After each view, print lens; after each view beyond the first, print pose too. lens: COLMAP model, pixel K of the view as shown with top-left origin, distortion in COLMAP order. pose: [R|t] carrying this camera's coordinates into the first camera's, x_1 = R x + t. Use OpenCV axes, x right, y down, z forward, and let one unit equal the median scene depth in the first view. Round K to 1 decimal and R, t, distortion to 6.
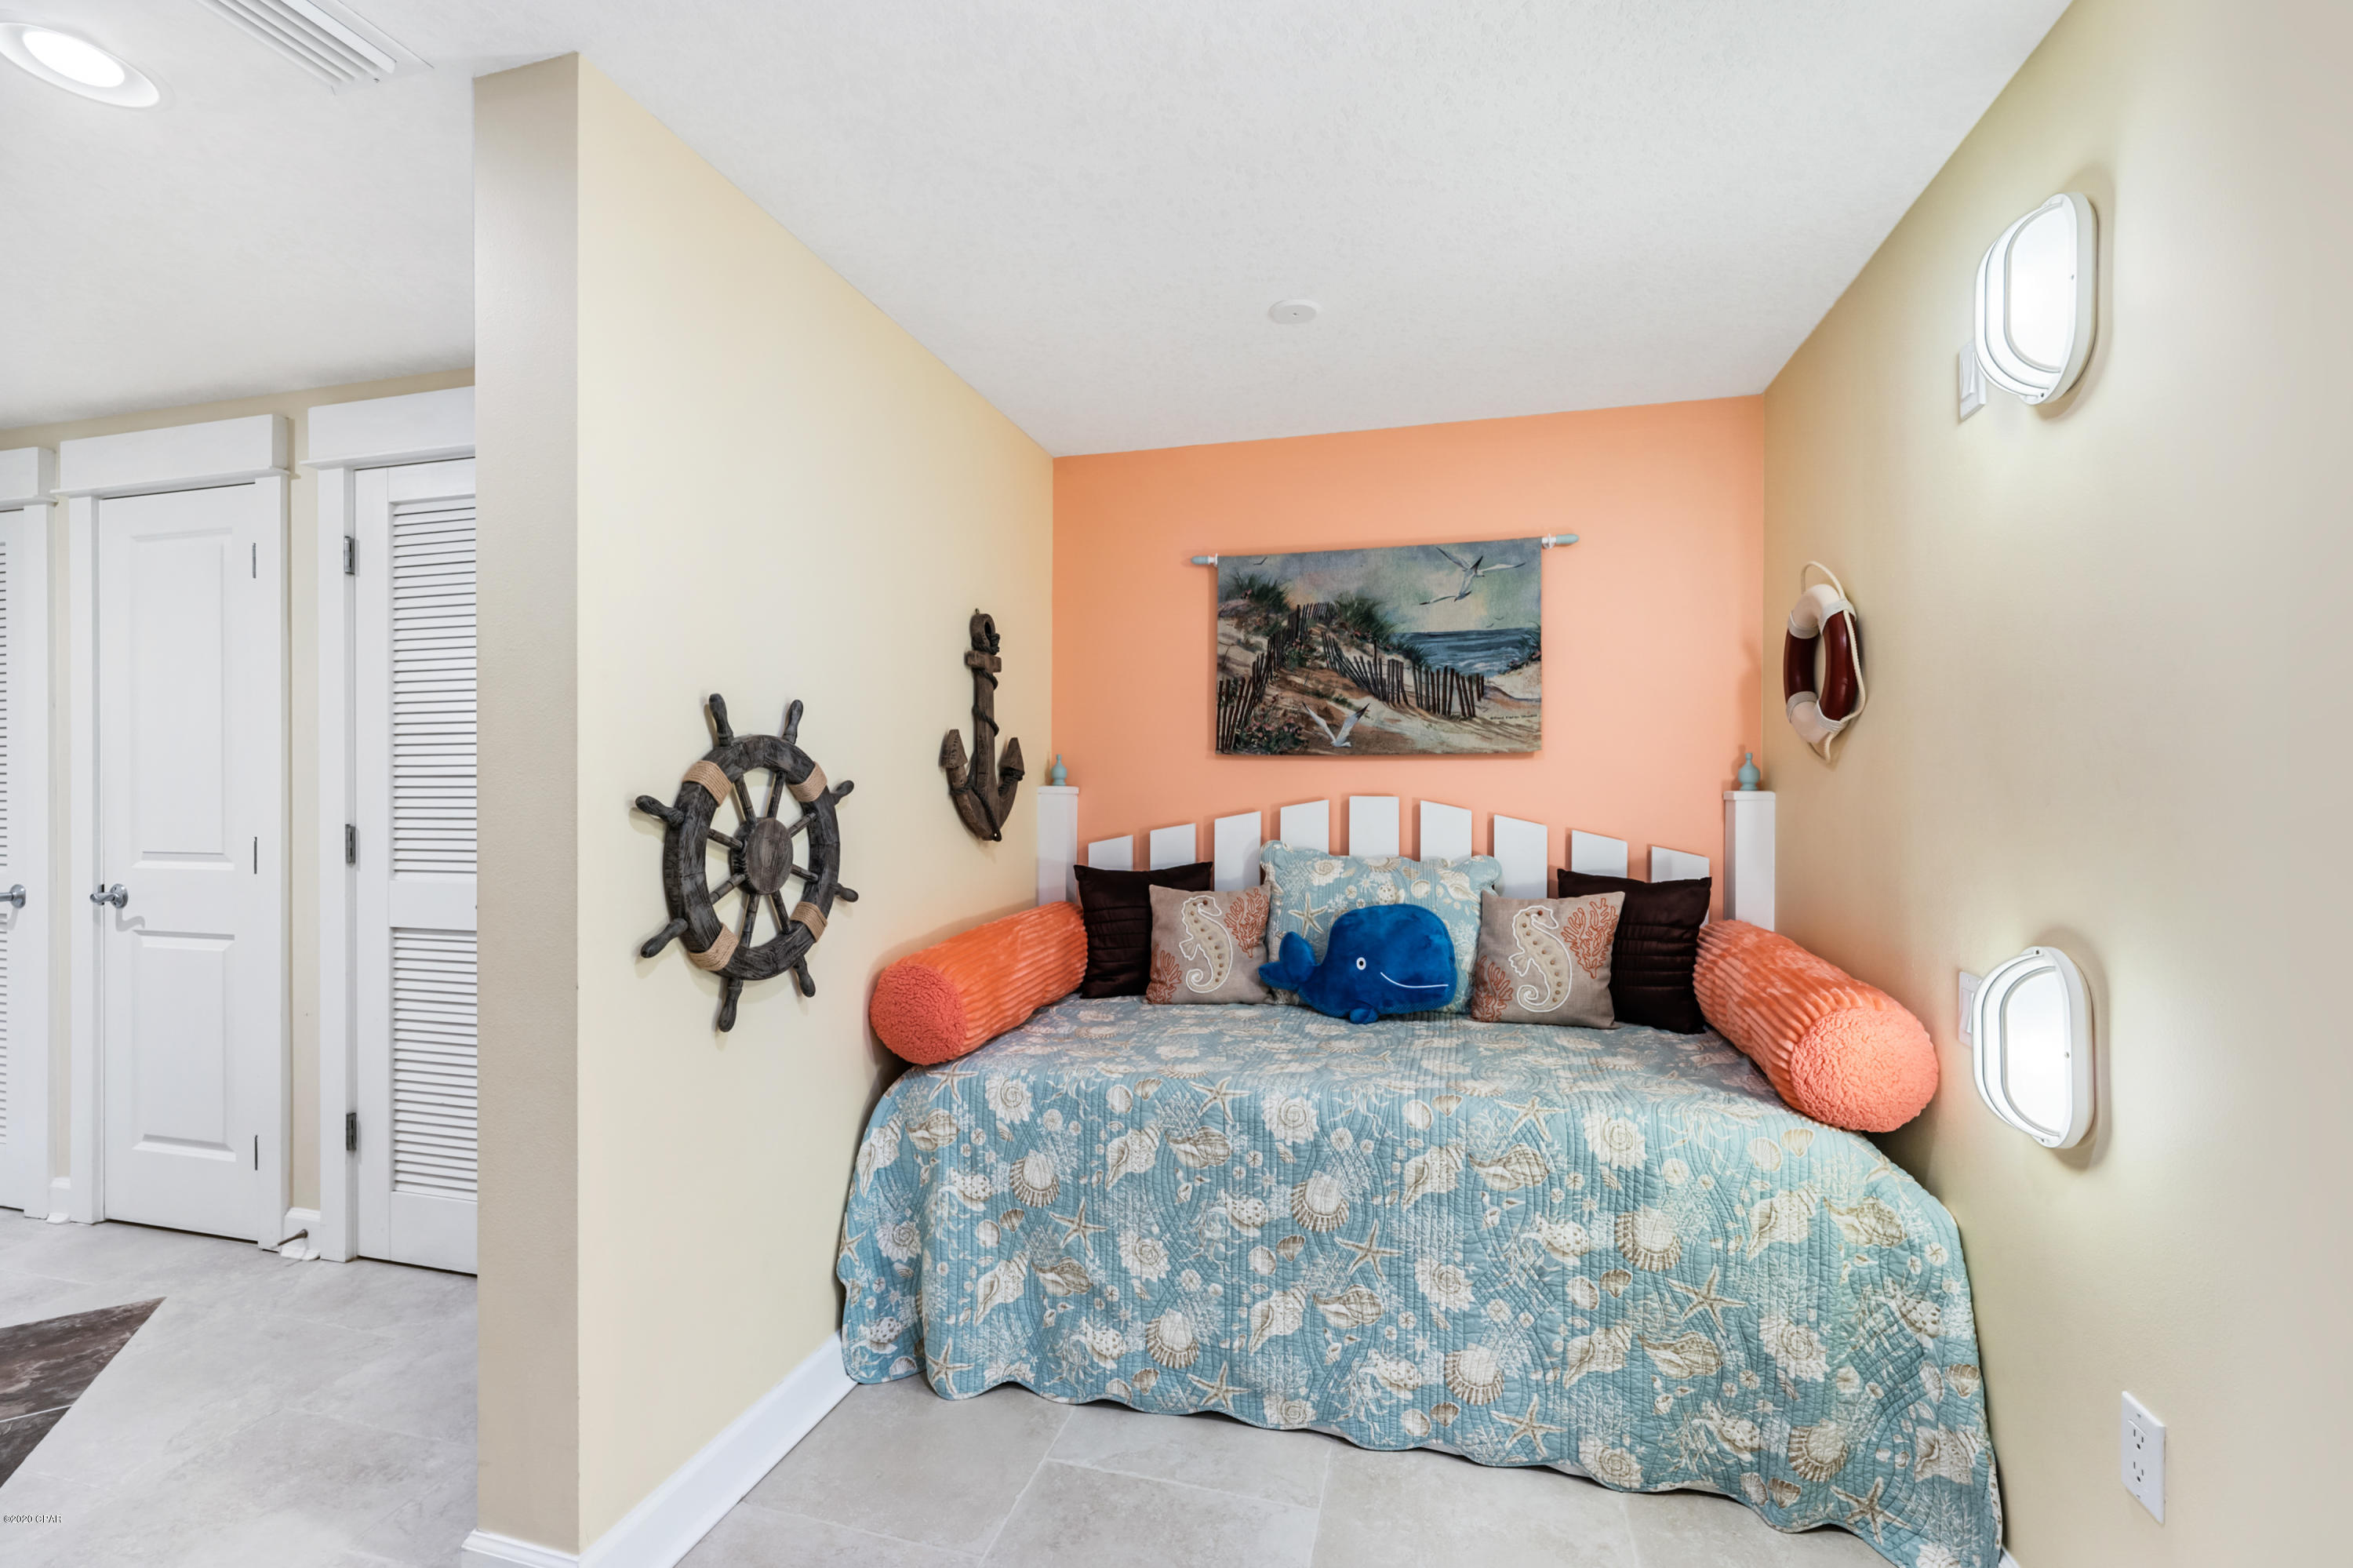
lens RADIAL K [[1022.3, 0, 1152.1], [0, 1022.3, 784.4], [0, 0, 1]] dist [-0.004824, 0.005111]
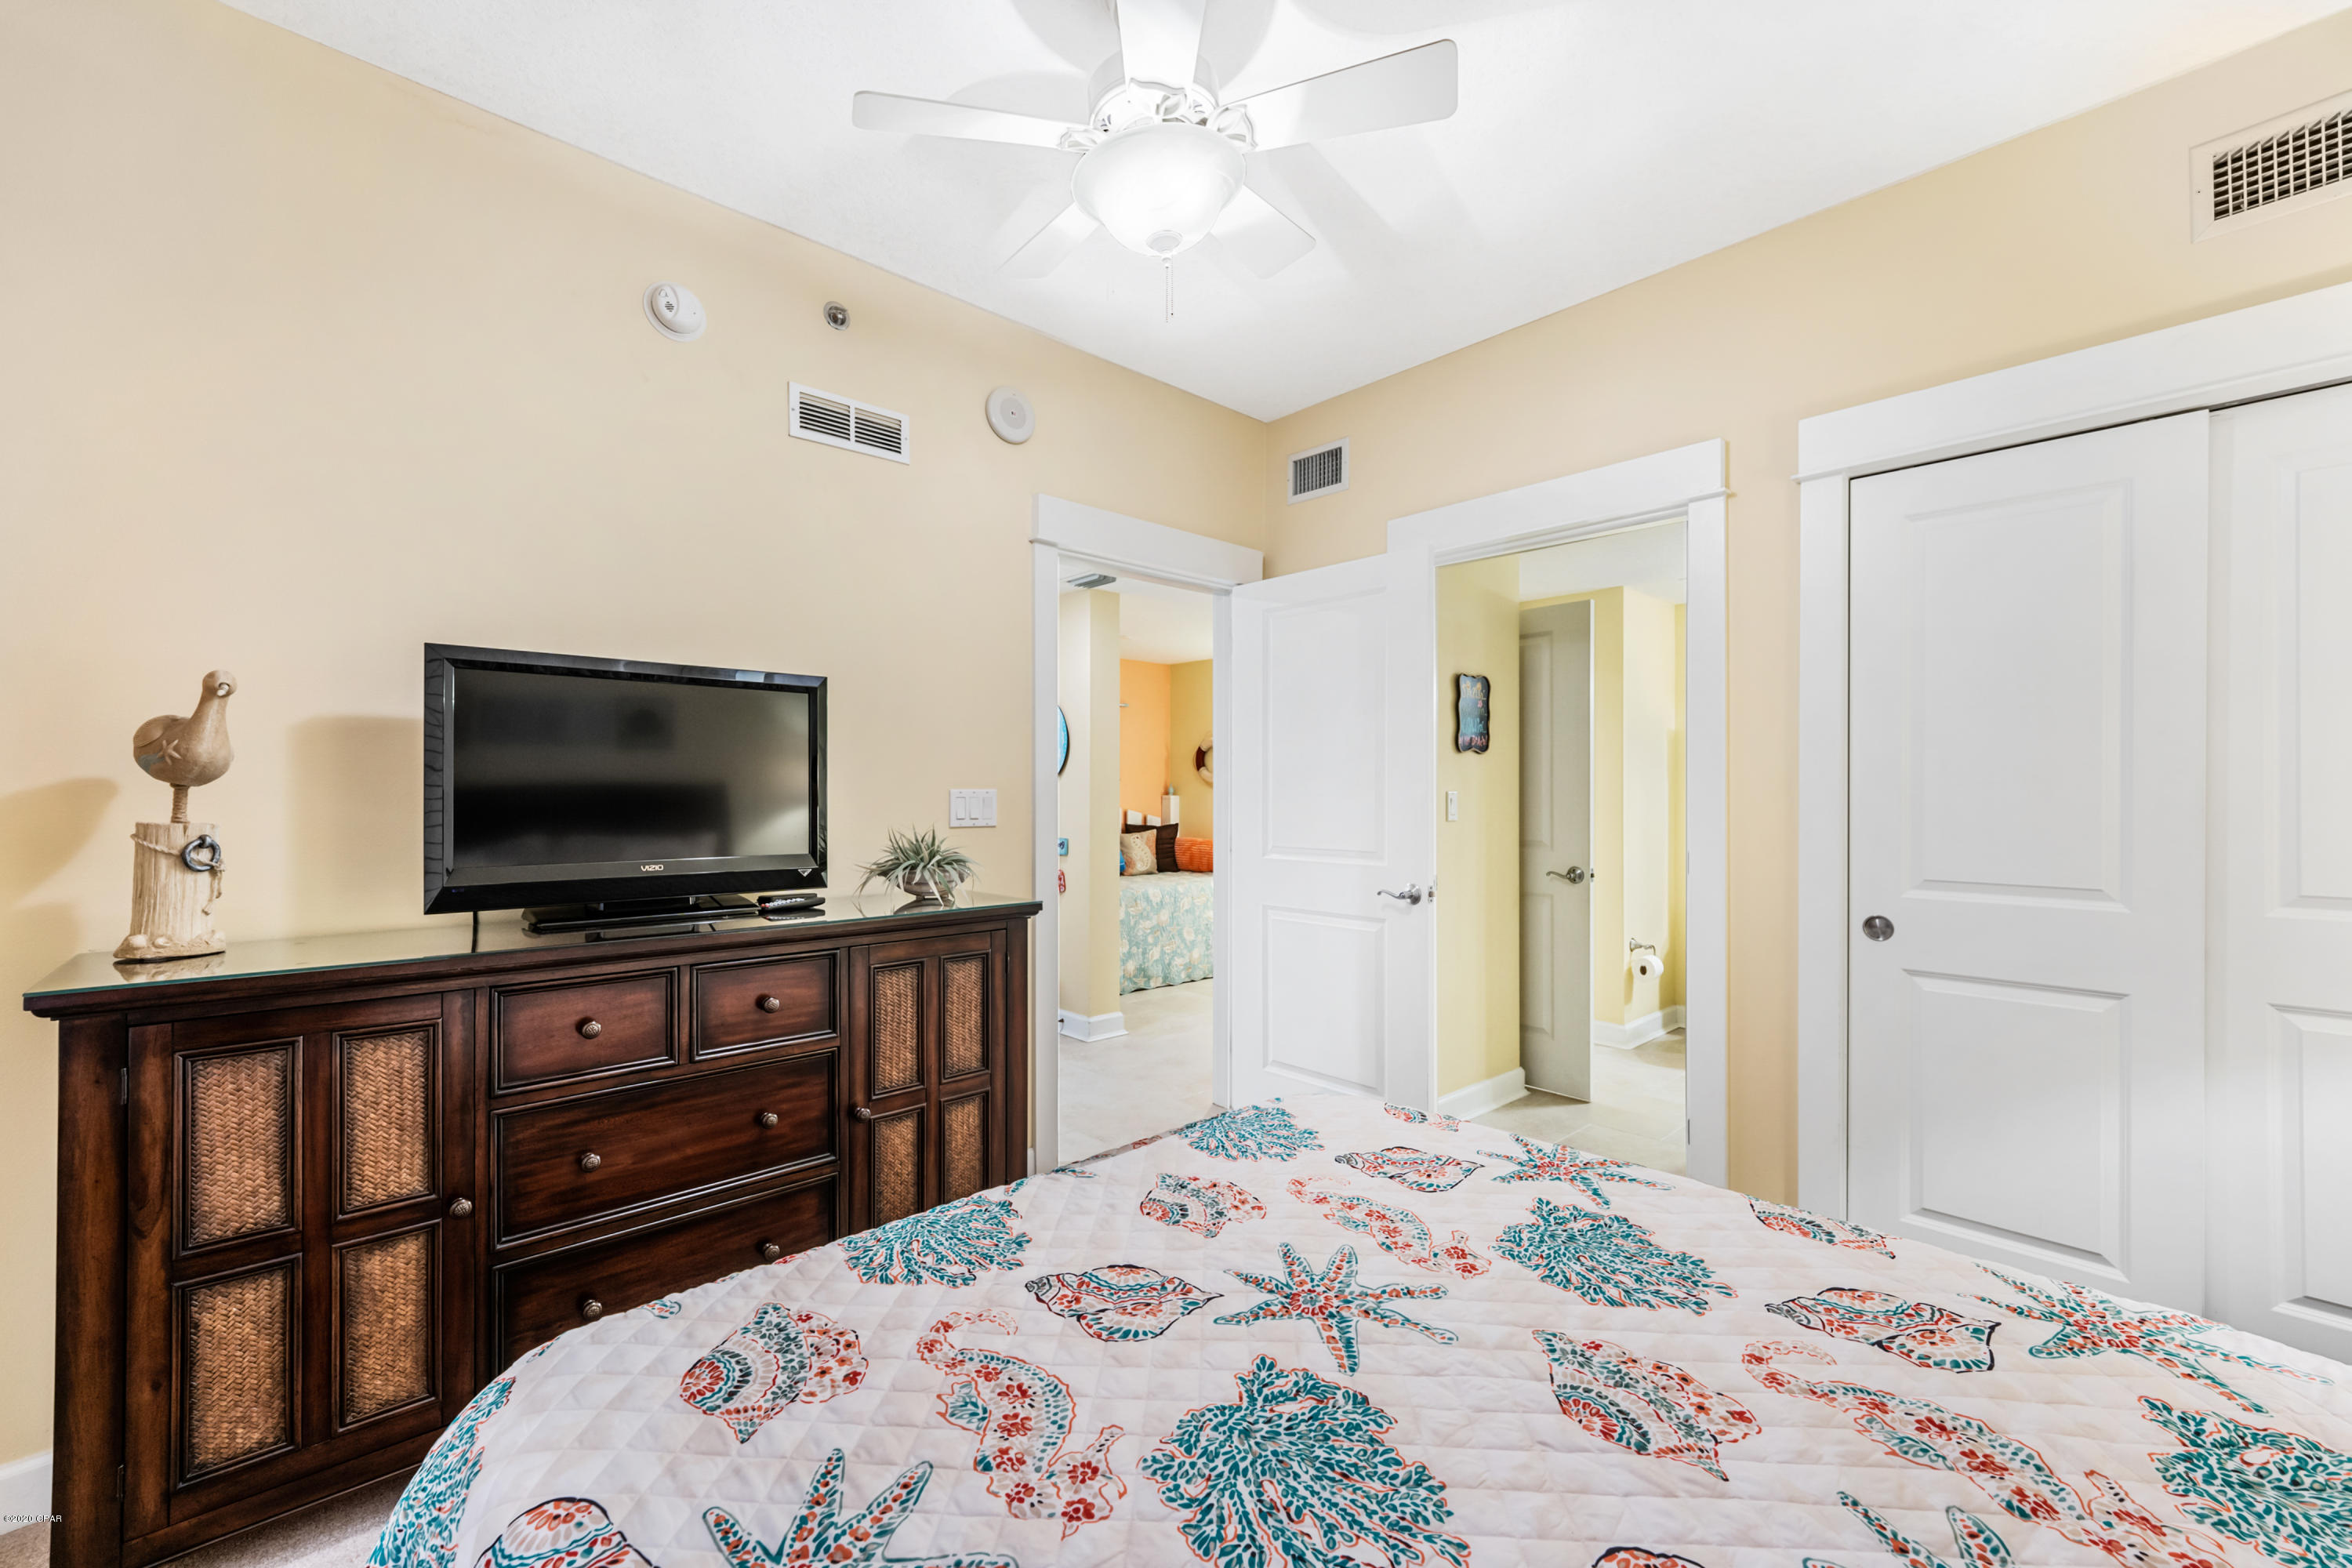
lens RADIAL K [[970.9, 0, 1179.7], [0, 970.9, 778.3], [0, 0, 1]] dist [0.004850, 0.001186]
pose [[0.547933, 0.001520, 0.836521, -2.490764], [-0.002064, 0.999998, -0.000465, -0.054859], [-0.836520, -0.001471, 0.547935, -0.812469]]
